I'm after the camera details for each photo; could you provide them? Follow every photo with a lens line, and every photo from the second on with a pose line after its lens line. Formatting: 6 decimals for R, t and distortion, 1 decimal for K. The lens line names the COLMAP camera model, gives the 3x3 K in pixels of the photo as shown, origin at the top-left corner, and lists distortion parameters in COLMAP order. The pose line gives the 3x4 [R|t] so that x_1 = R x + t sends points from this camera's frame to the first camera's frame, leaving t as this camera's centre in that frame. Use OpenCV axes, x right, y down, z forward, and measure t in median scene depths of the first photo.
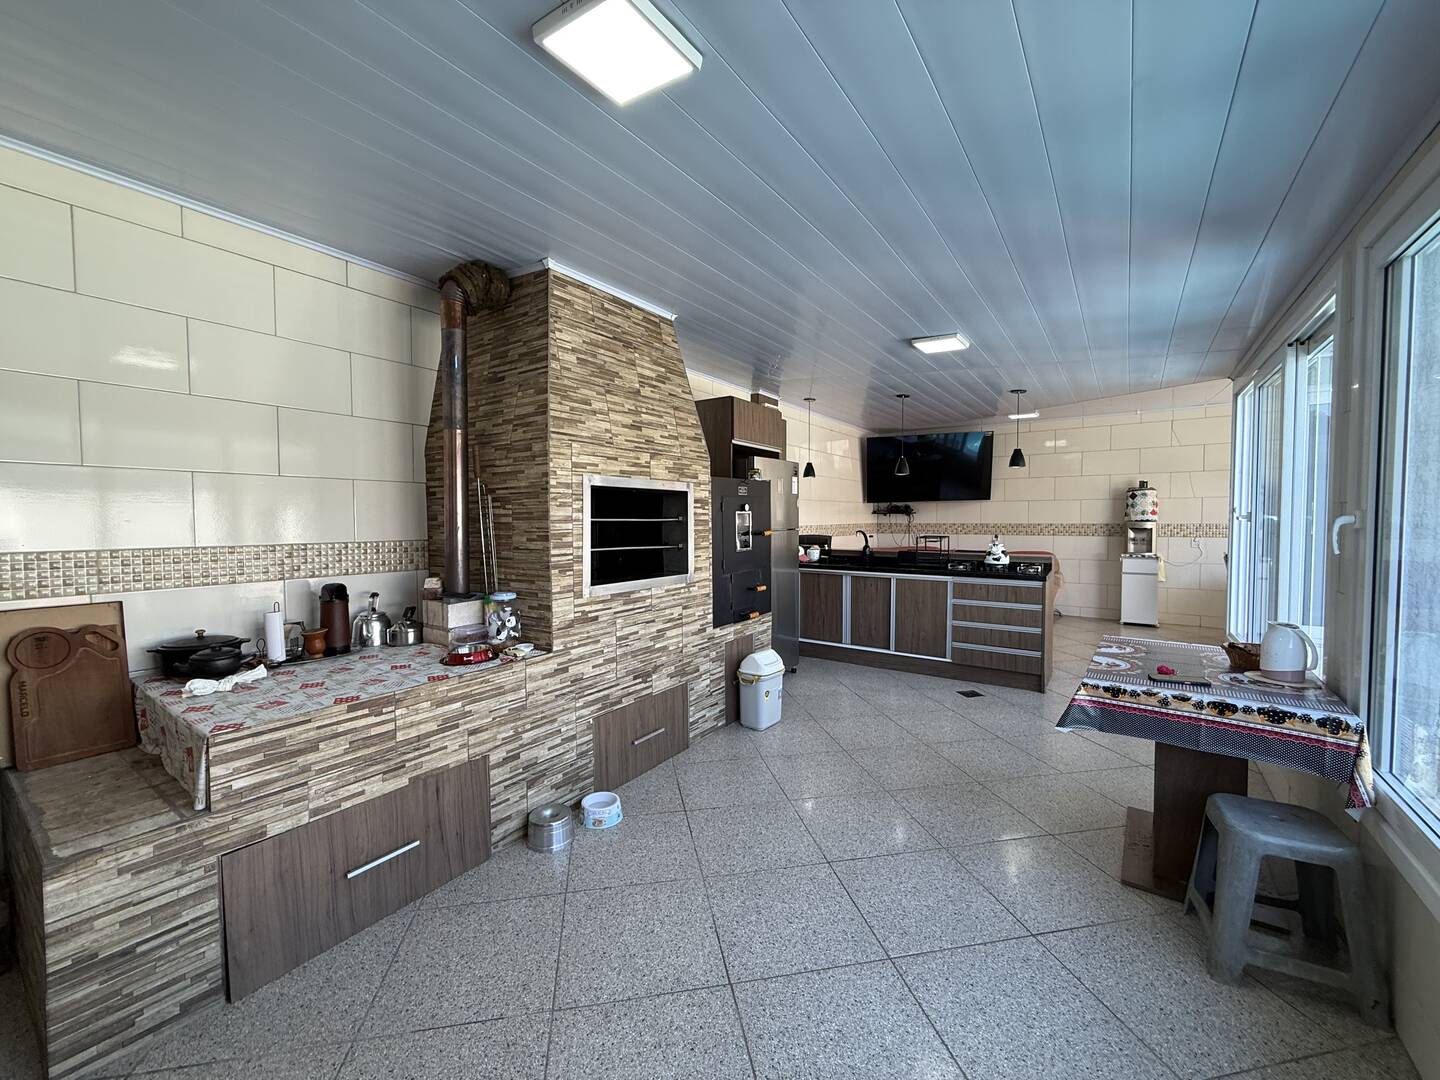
lens RADIAL K [[573.0, 0, 718.3], [0, 573.0, 539.6], [0, 0, 1]] dist [0.000766, 0.000005]
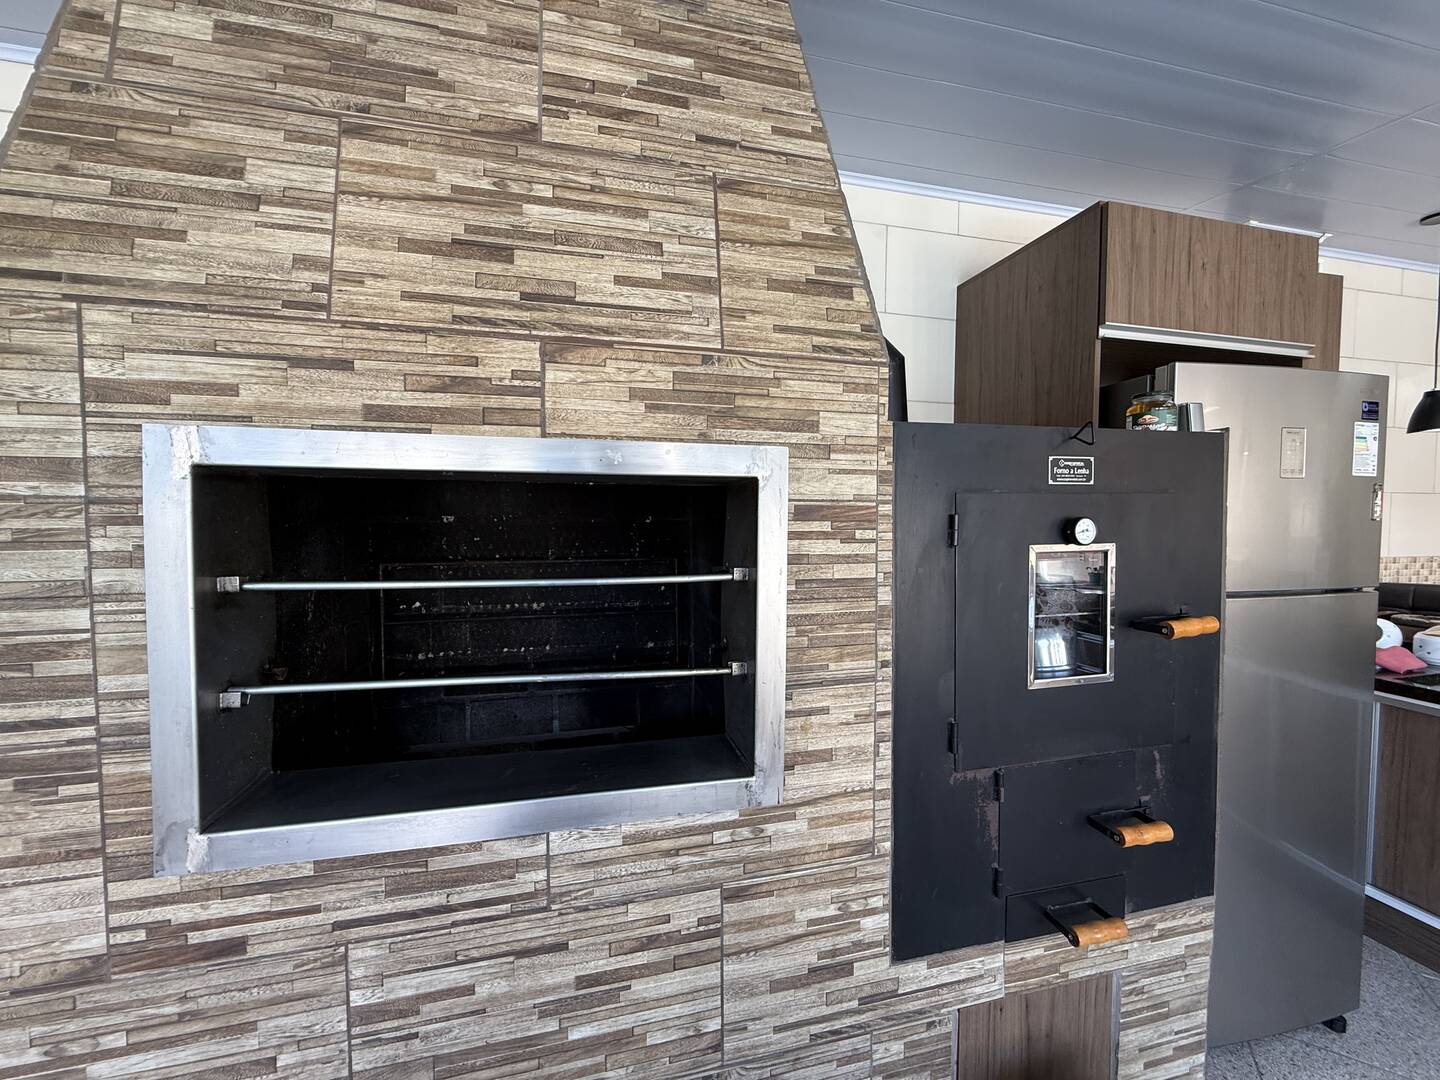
lens RADIAL K [[573.0, 0, 716.3], [0, 573.0, 538.2], [0, 0, 1]] dist [0.000766, 0.000005]
pose [[0.748394, 0.031911, -0.662487, 0.107300], [-0.030714, 0.999438, 0.013445, -0.054911], [0.662543, 0.010285, 0.748953, 0.735659]]
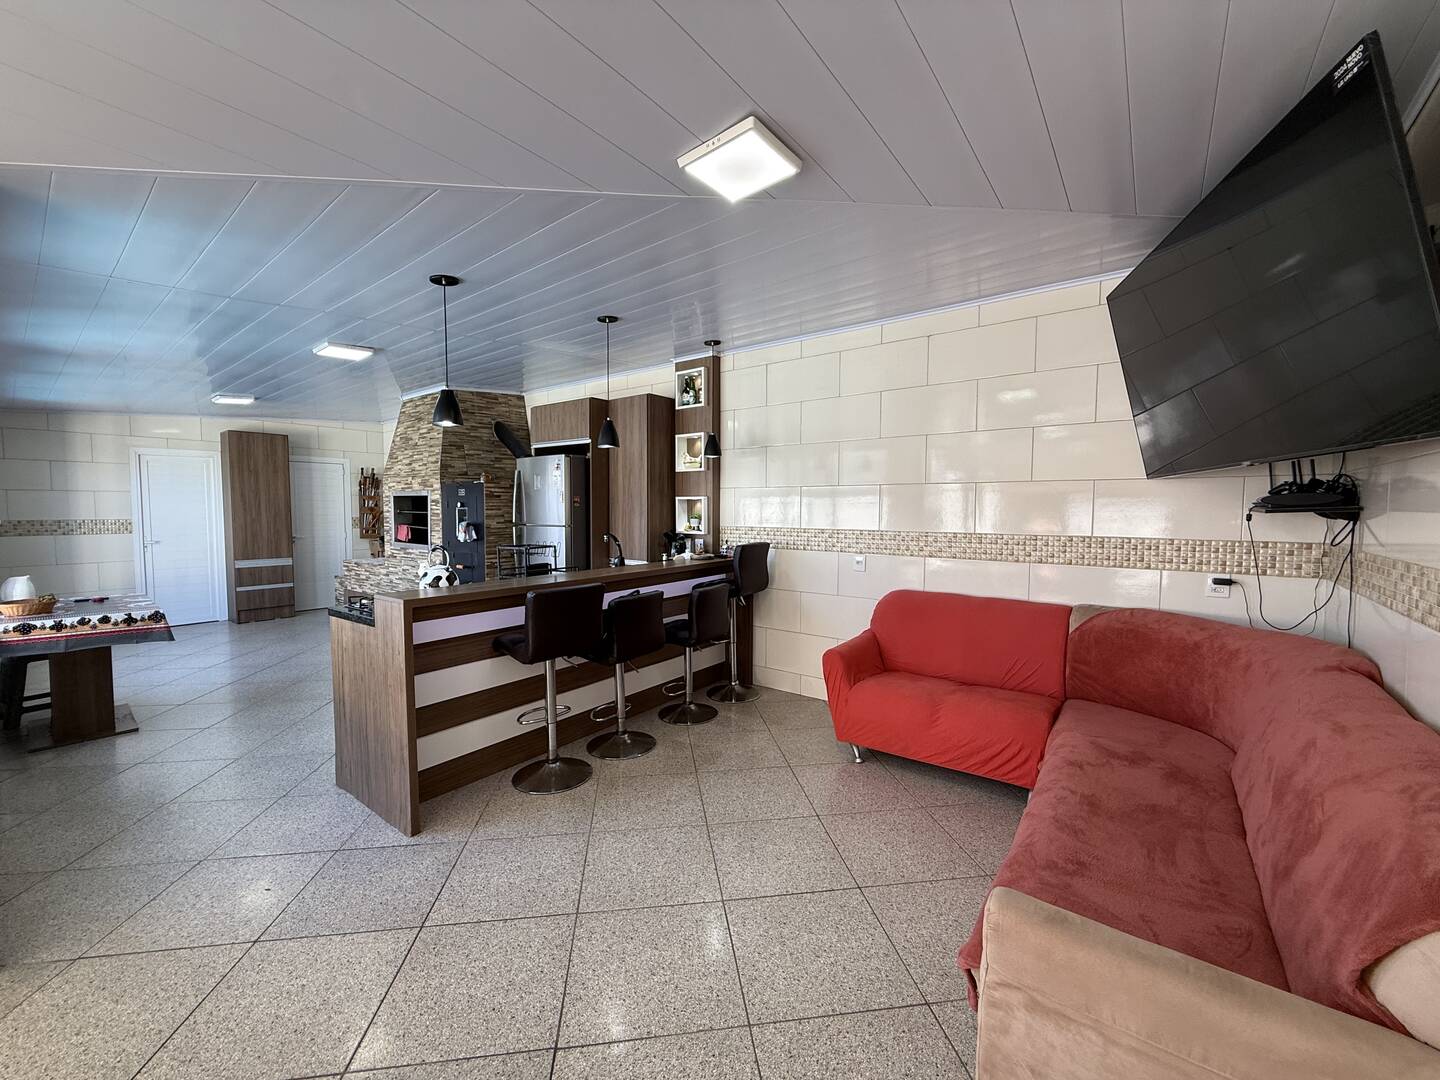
lens RADIAL K [[573.0, 0, 724.7], [0, 573.0, 542.4], [0, 0, 1]] dist [0.000766, 0.000005]
pose [[-0.039546, 0.063975, -0.997168, 1.489299], [-0.041922, 0.996963, 0.065625, -0.088436], [0.998338, 0.044398, -0.036744, 1.813253]]
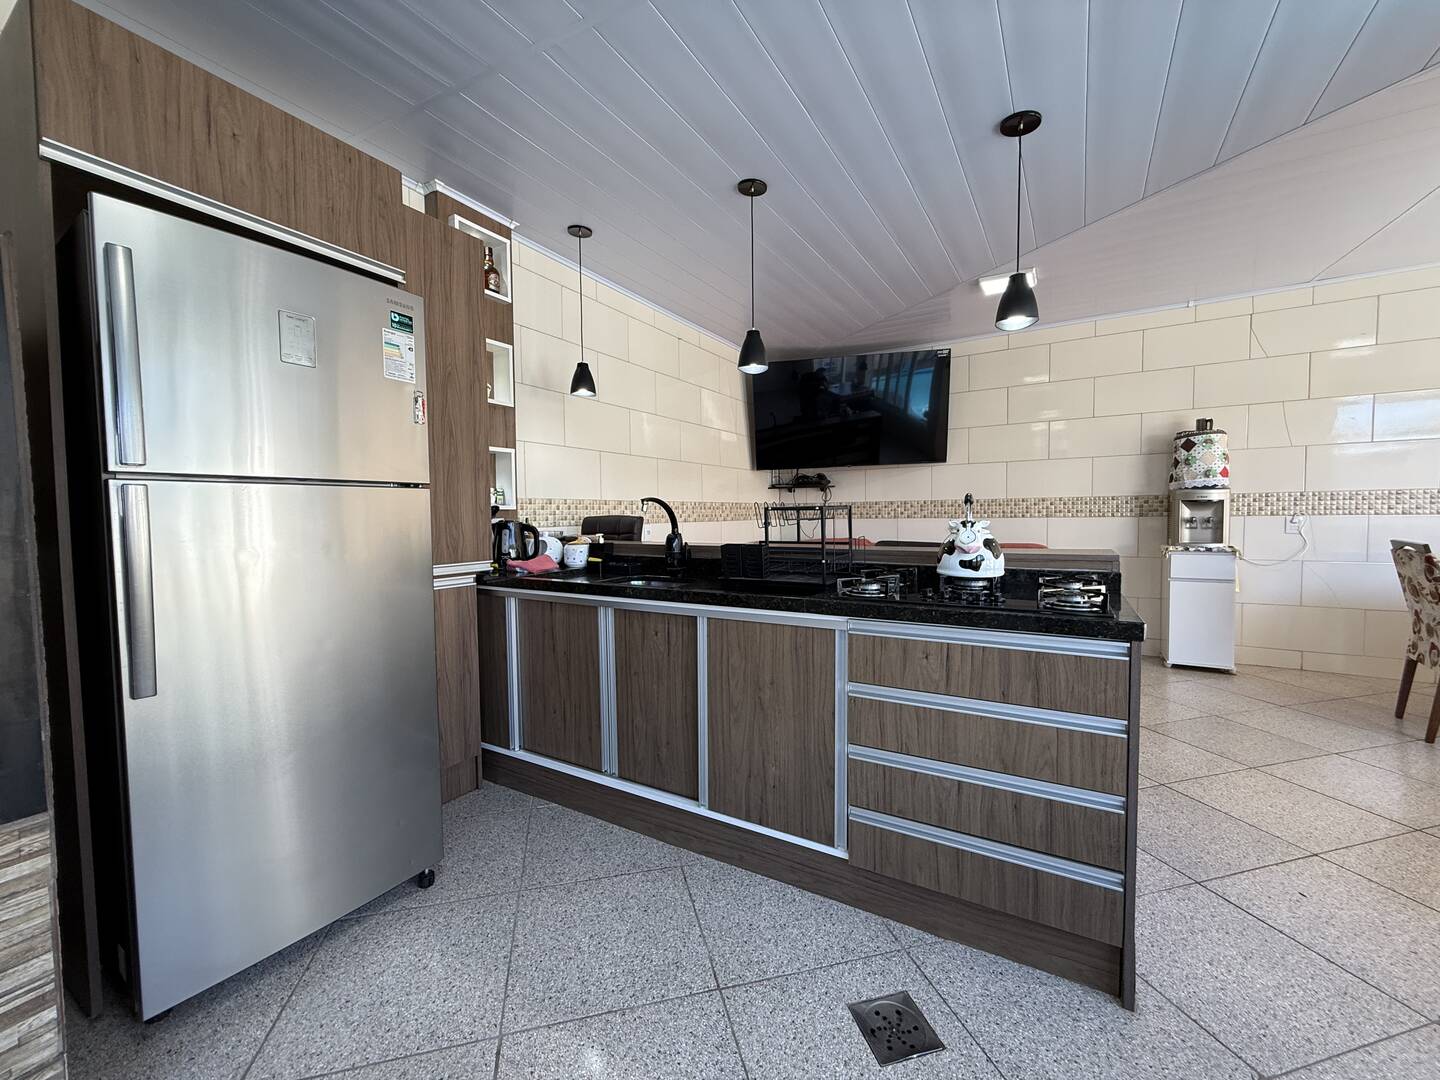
lens RADIAL K [[573.0, 0, 719.8], [0, 573.0, 540.8], [0, 0, 1]] dist [0.000766, 0.000005]
pose [[0.997518, -0.011149, 0.069524, 0.412927], [0.010647, 0.999915, 0.007574, 0.020779], [-0.069602, -0.006815, 0.997552, 0.885665]]
